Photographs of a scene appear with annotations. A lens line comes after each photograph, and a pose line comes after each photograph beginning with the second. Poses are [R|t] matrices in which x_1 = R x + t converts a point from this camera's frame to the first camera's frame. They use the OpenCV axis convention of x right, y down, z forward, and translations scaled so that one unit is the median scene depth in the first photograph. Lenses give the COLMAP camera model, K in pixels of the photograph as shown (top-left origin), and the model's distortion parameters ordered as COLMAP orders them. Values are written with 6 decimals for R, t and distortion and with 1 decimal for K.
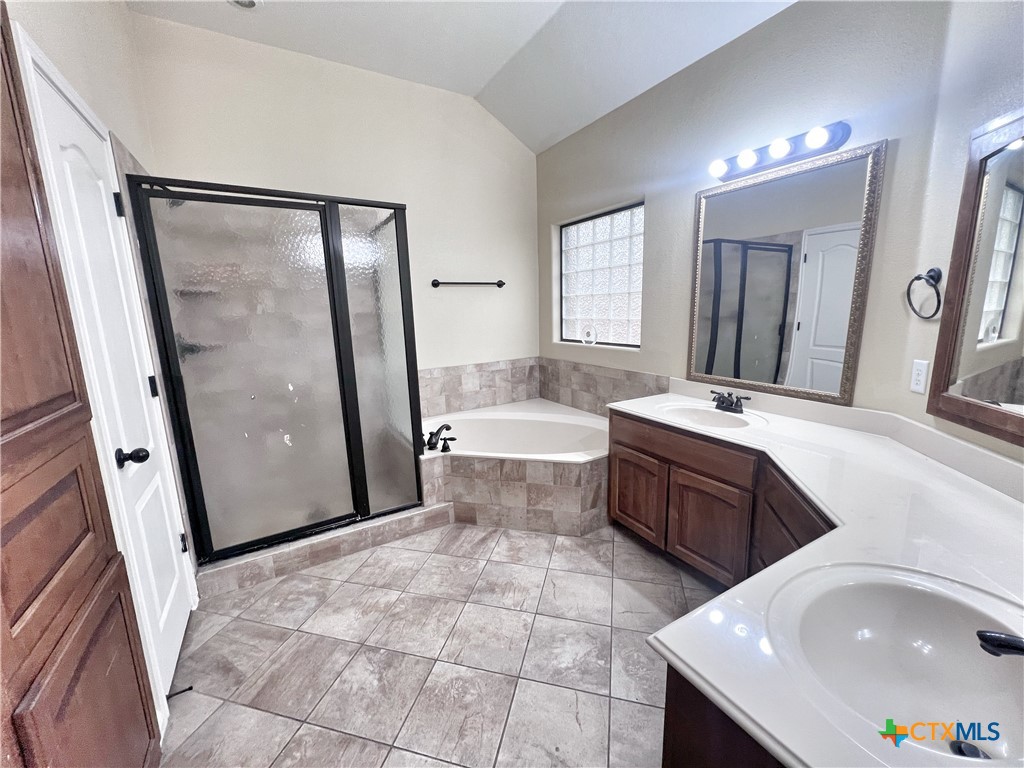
lens RADIAL K [[410.5, 0, 510.9], [0, 410.5, 381.9], [0, 0, 1]] dist [0.000992, 0.000782]
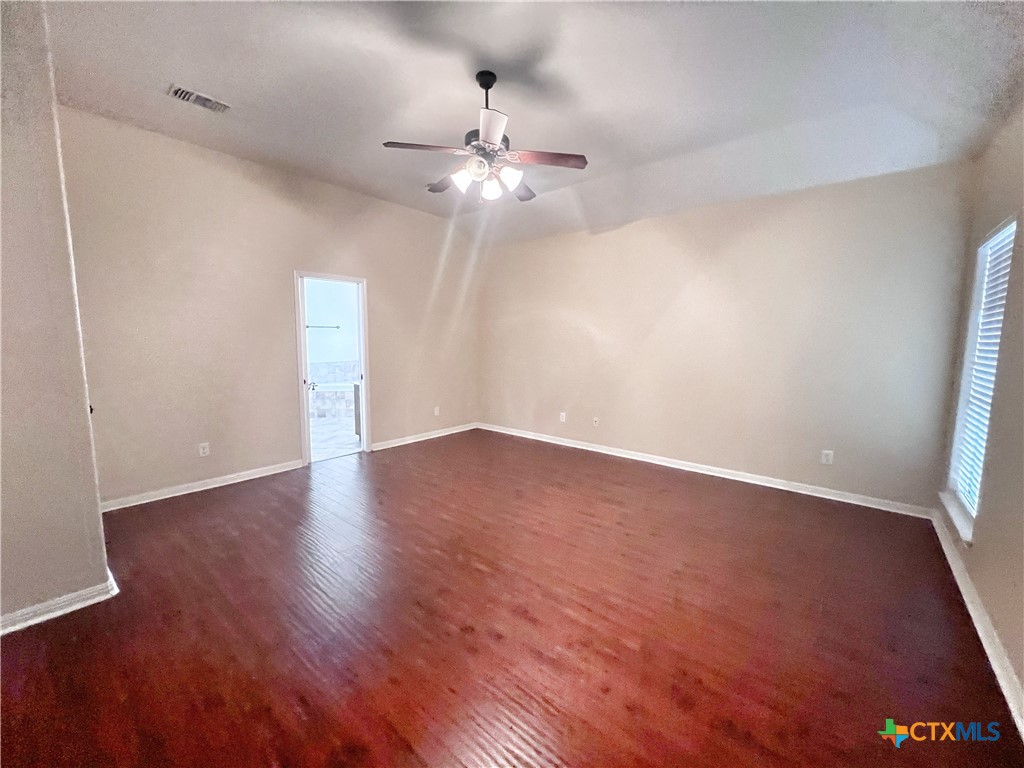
lens RADIAL K [[410.5, 0, 510.4], [0, 410.5, 383.3], [0, 0, 1]] dist [0.000992, 0.000782]
pose [[0.943769, -0.005193, 0.330565, 0.169896], [0.029139, 0.997292, -0.067527, 0.346020], [-0.329319, 0.073362, 0.941364, -1.977960]]
